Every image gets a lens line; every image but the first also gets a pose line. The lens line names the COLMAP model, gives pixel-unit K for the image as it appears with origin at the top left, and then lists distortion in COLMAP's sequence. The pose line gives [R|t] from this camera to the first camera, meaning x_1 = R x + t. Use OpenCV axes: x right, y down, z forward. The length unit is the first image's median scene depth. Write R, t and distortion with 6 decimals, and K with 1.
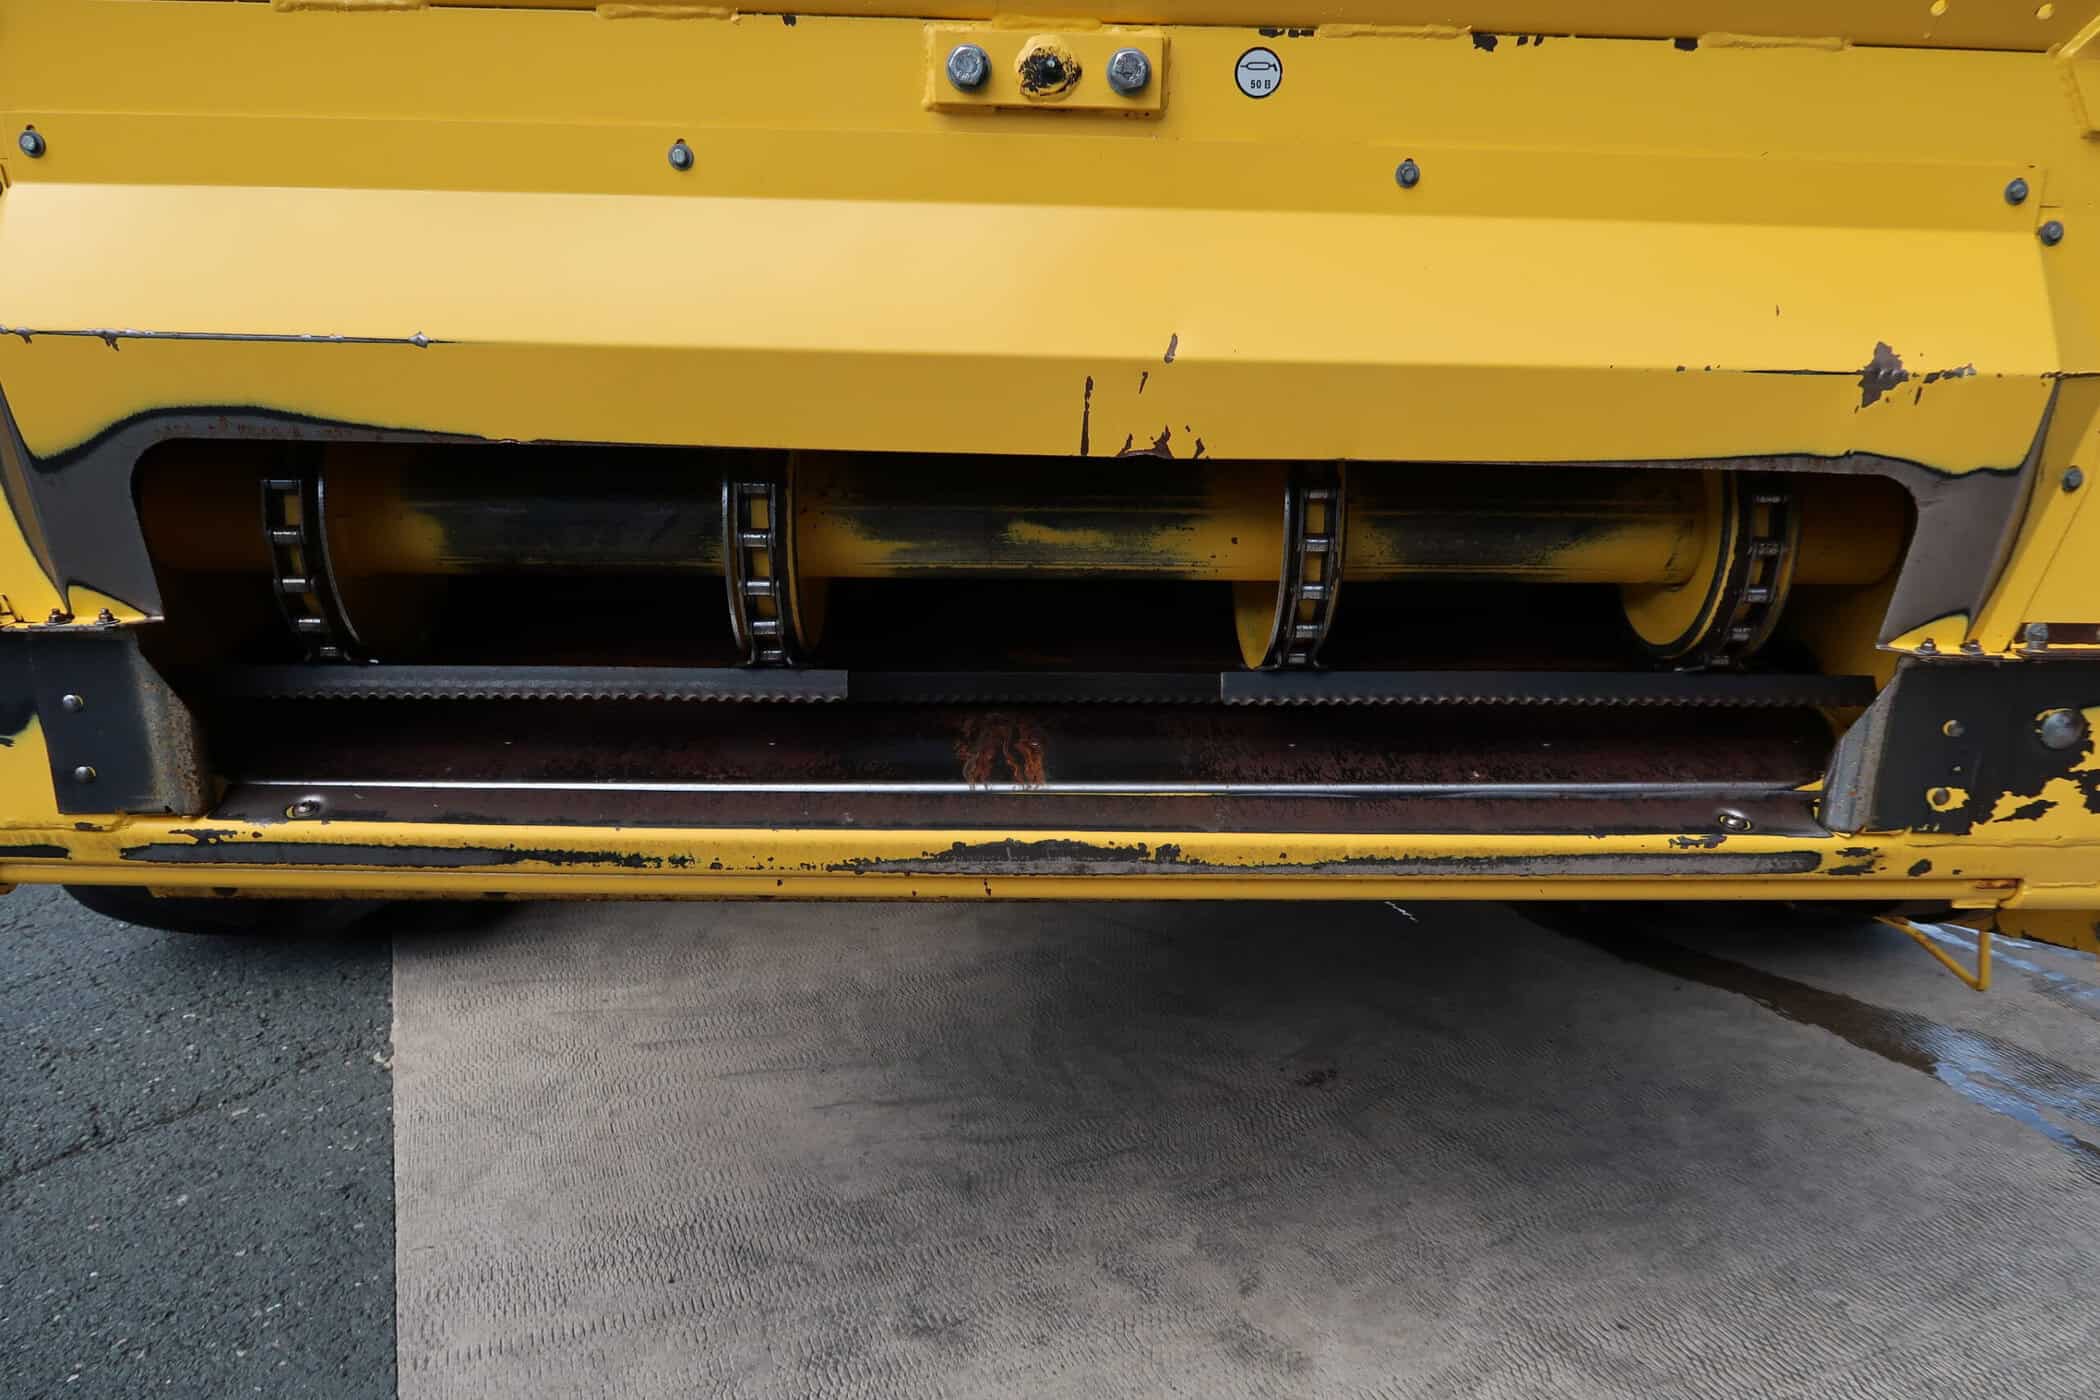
lens RADIAL K [[1545.2, 0, 1050.0], [0, 1545.2, 700.0], [0, 0, 1]] dist [-0.060061, 0.003256]
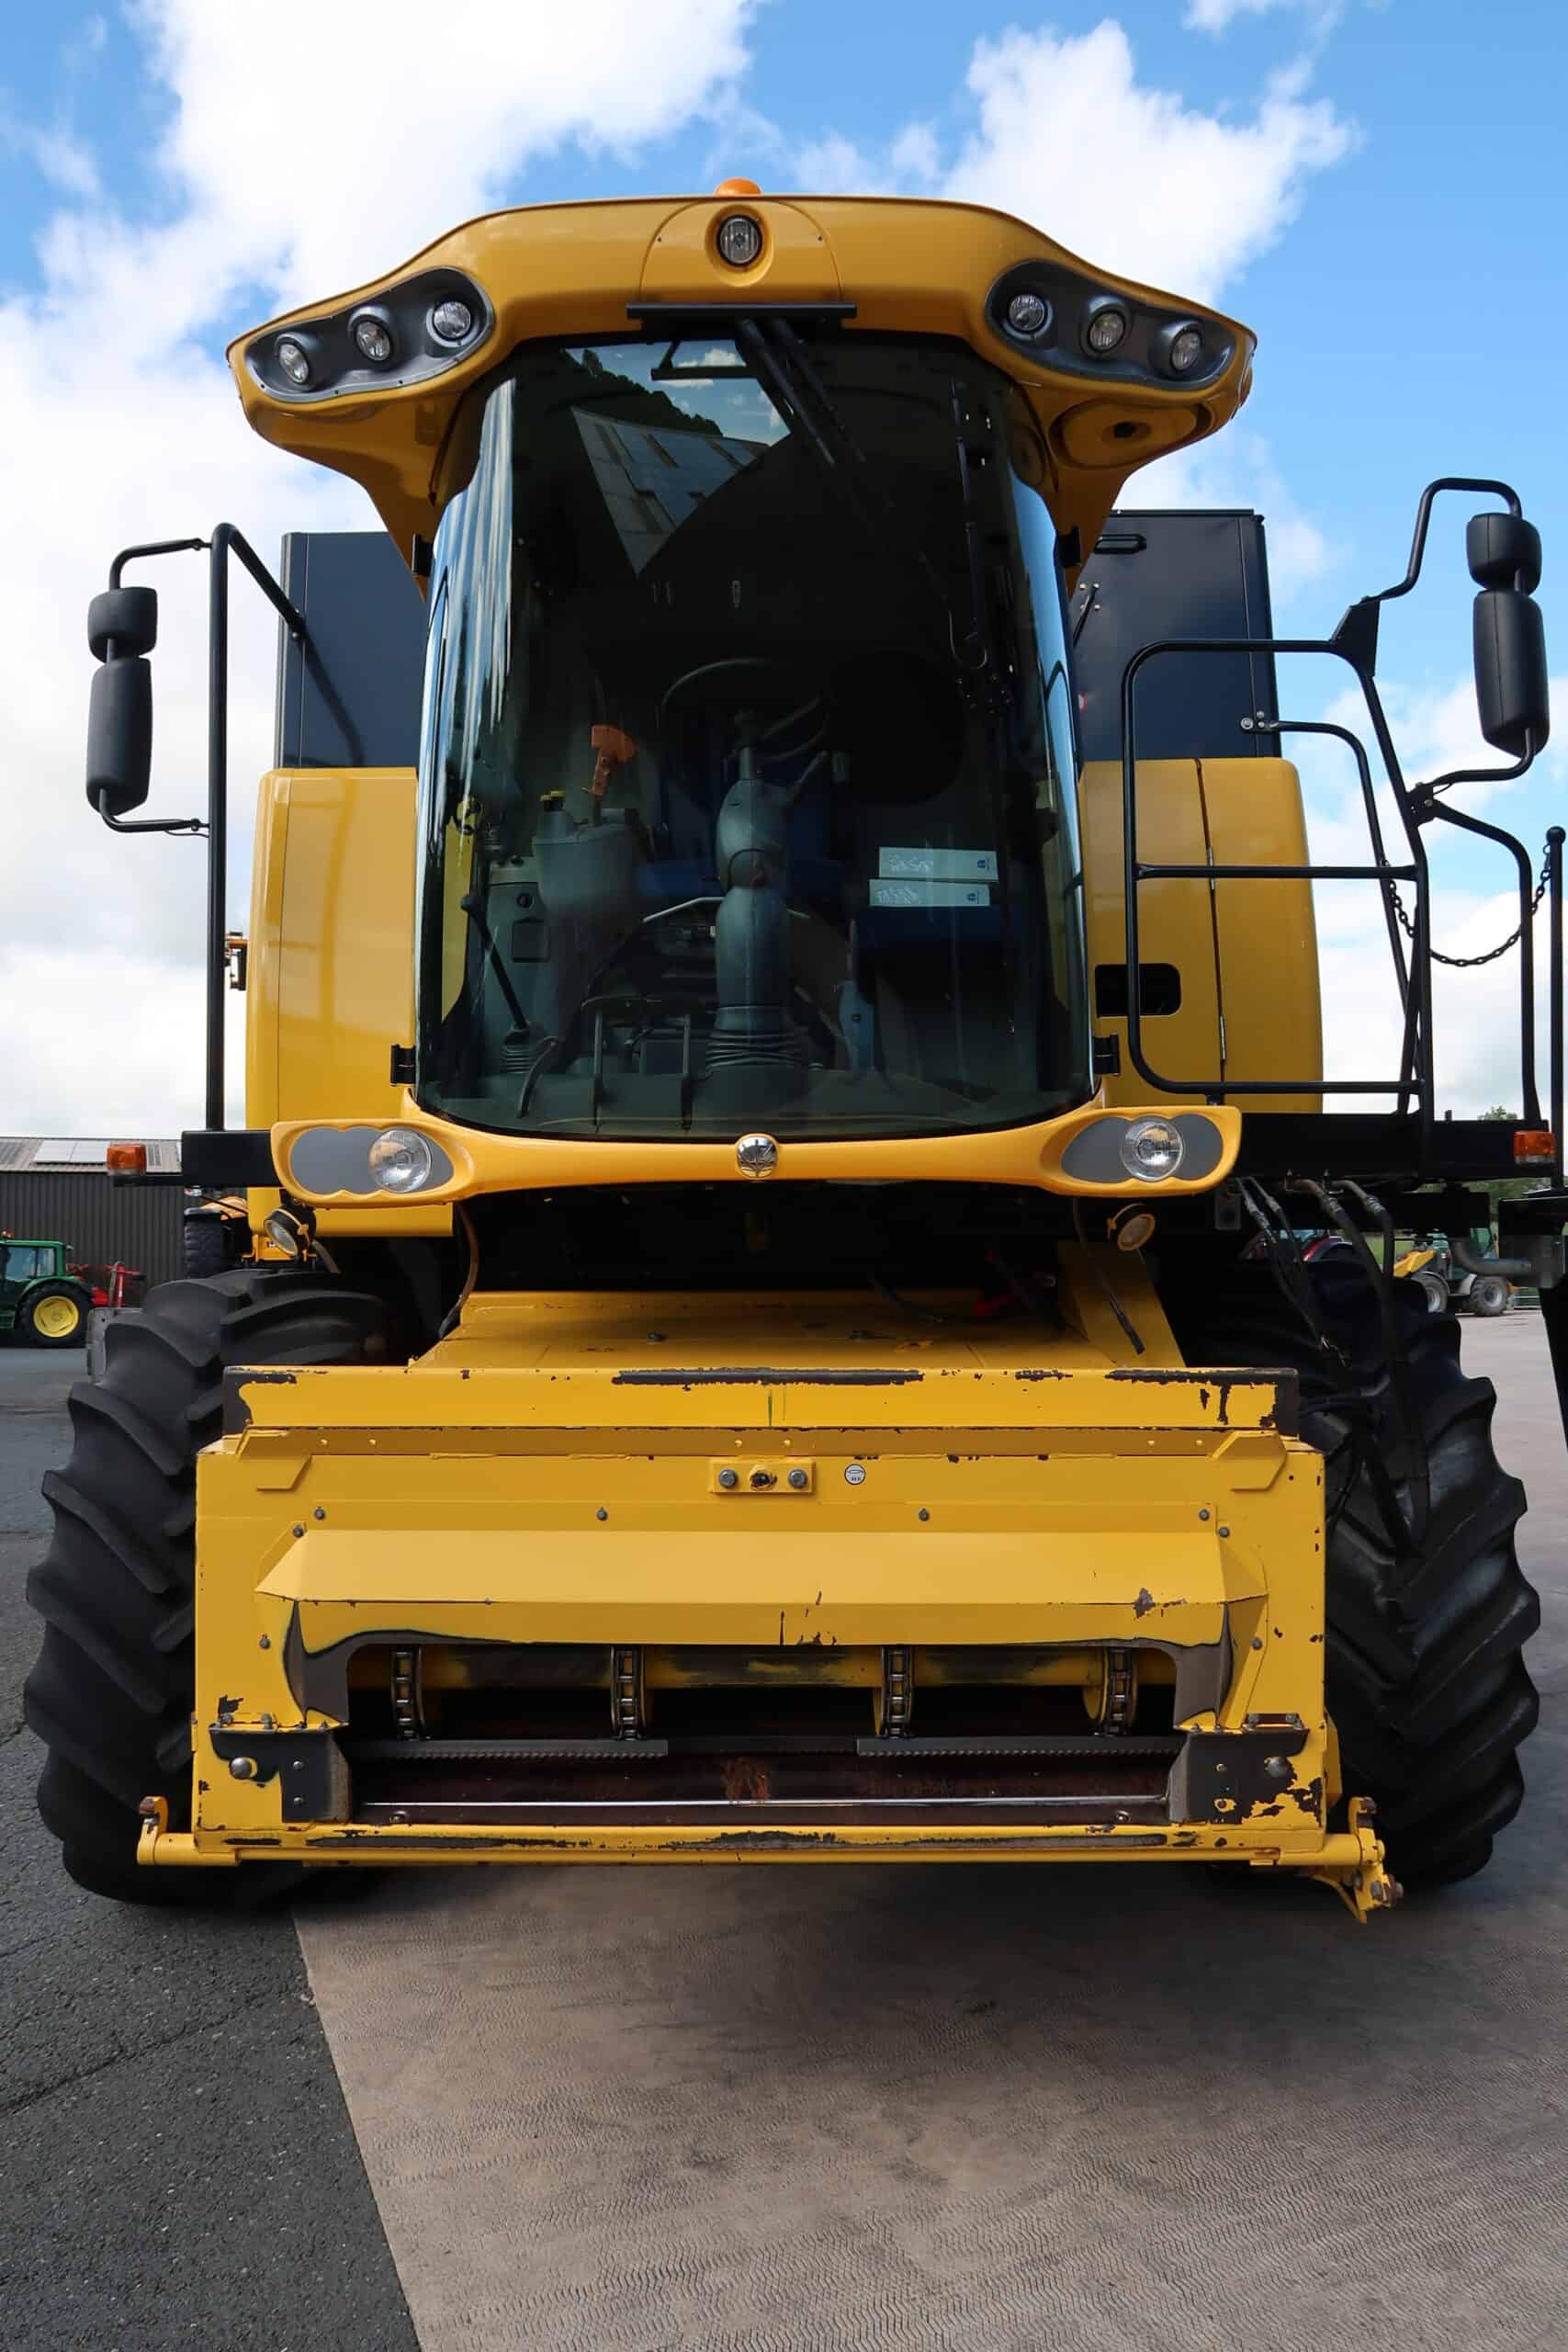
lens RADIAL K [[1613.9, 0, 784.7], [0, 1613.9, 1187.6], [0, 0, 1]] dist [-0.028018, 0.005599]
pose [[0.999739, -0.015760, -0.016569, 0.065265], [0.010510, 0.960193, -0.279141, -0.125204], [0.020308, 0.278894, 0.960107, -1.199536]]
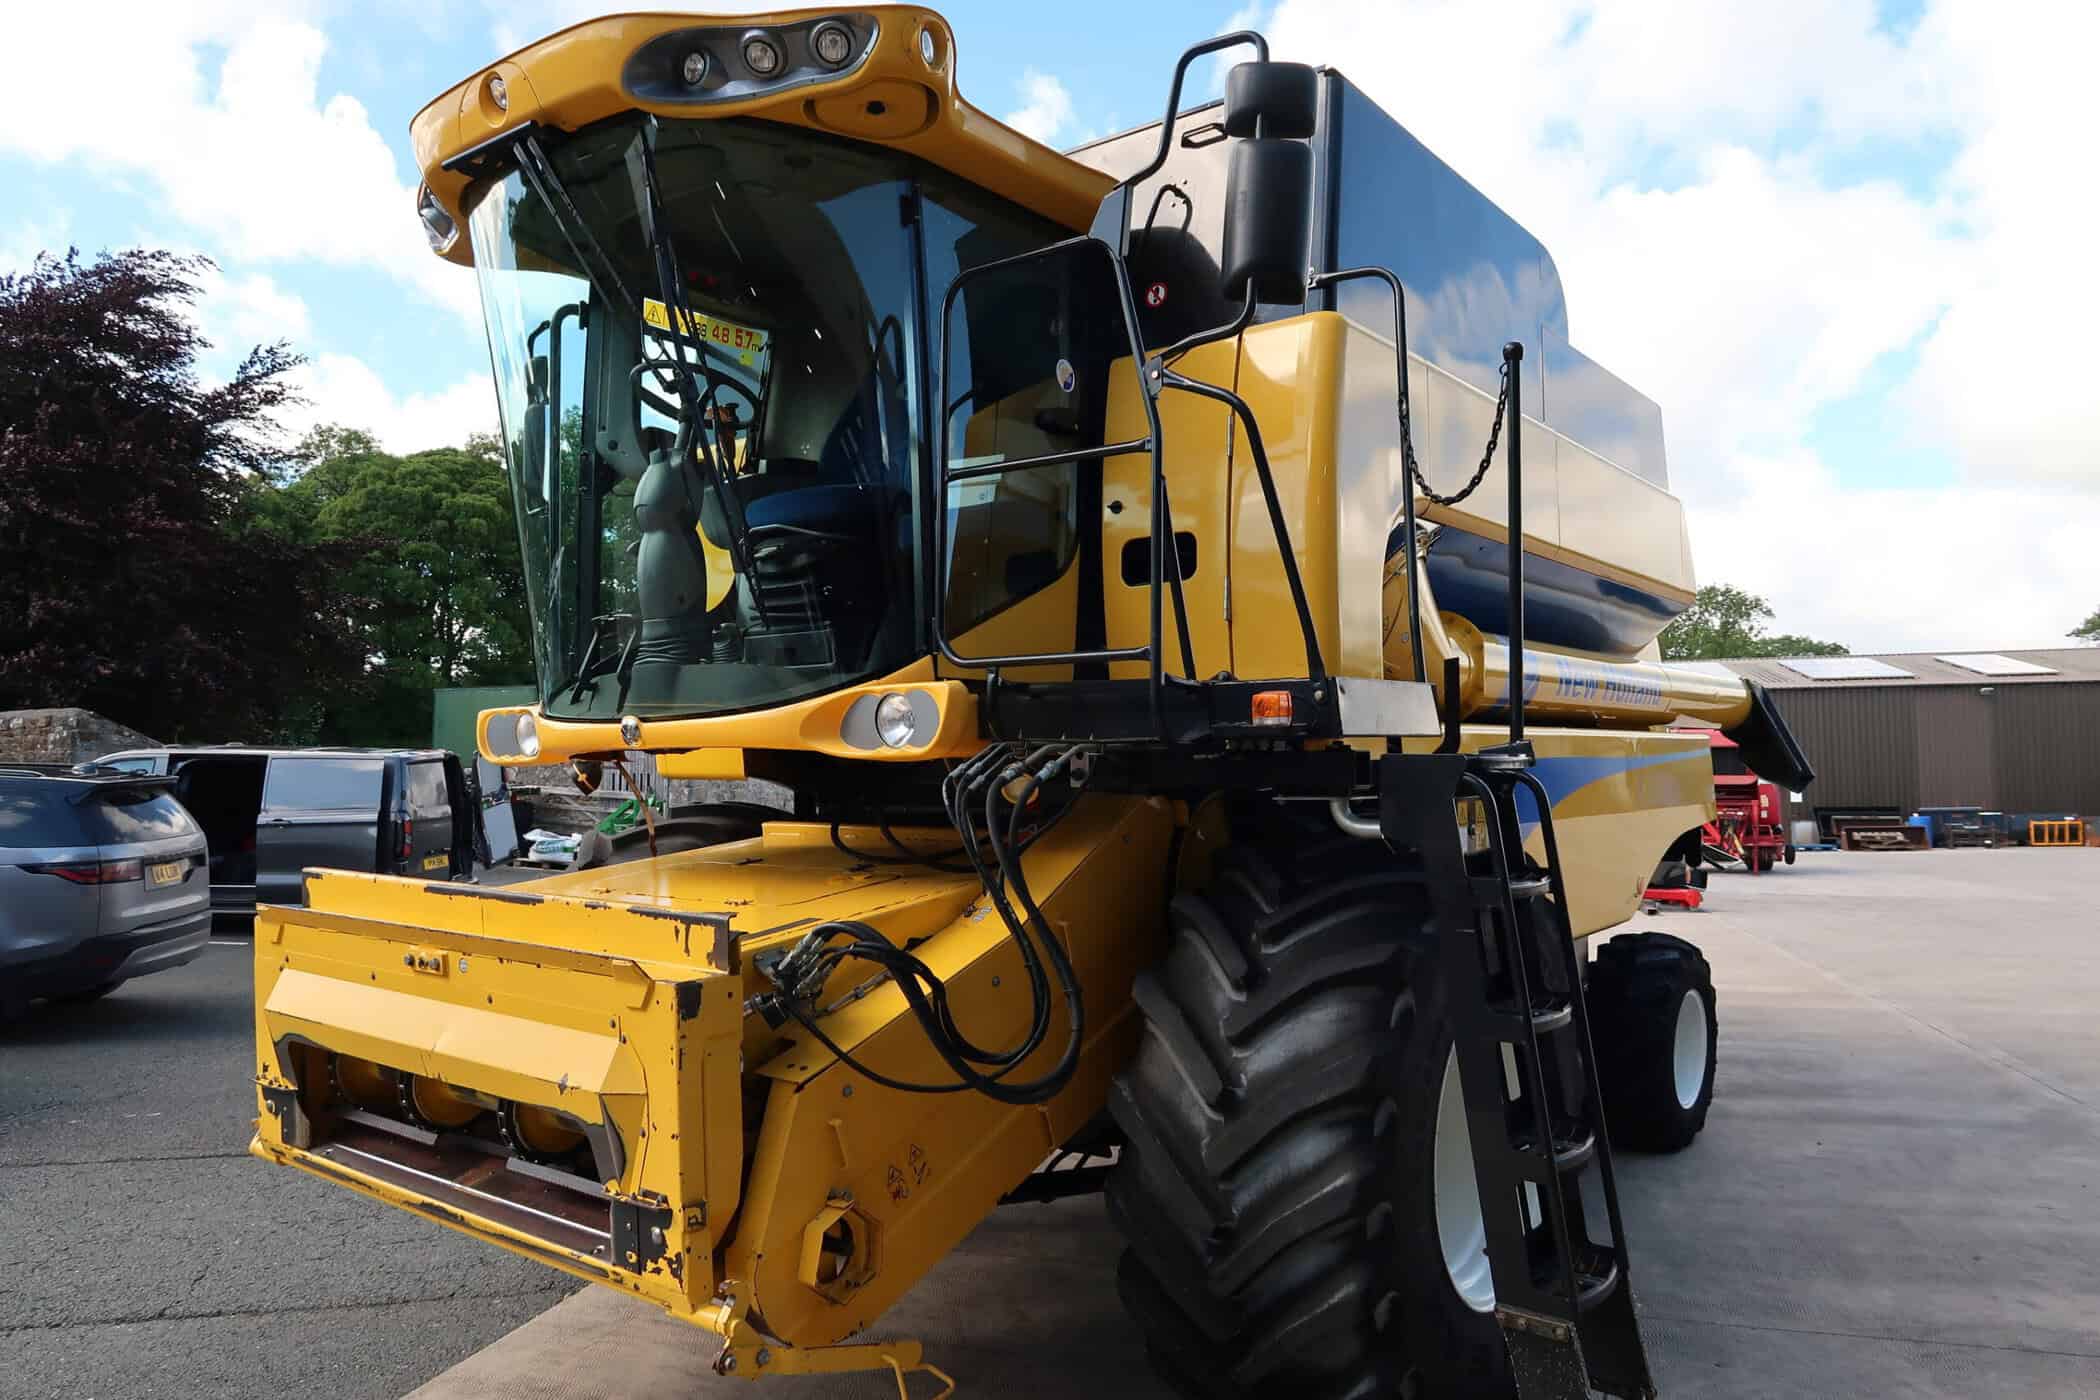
lens RADIAL K [[1441.1, 0, 1050.0], [0, 1441.1, 700.0], [0, 0, 1]] dist [-0.028018, 0.005599]
pose [[0.781315, -0.036143, -0.623089, 2.532011], [-0.143763, 0.961056, -0.236017, -0.344076], [0.607354, 0.273980, 0.745692, -0.562361]]
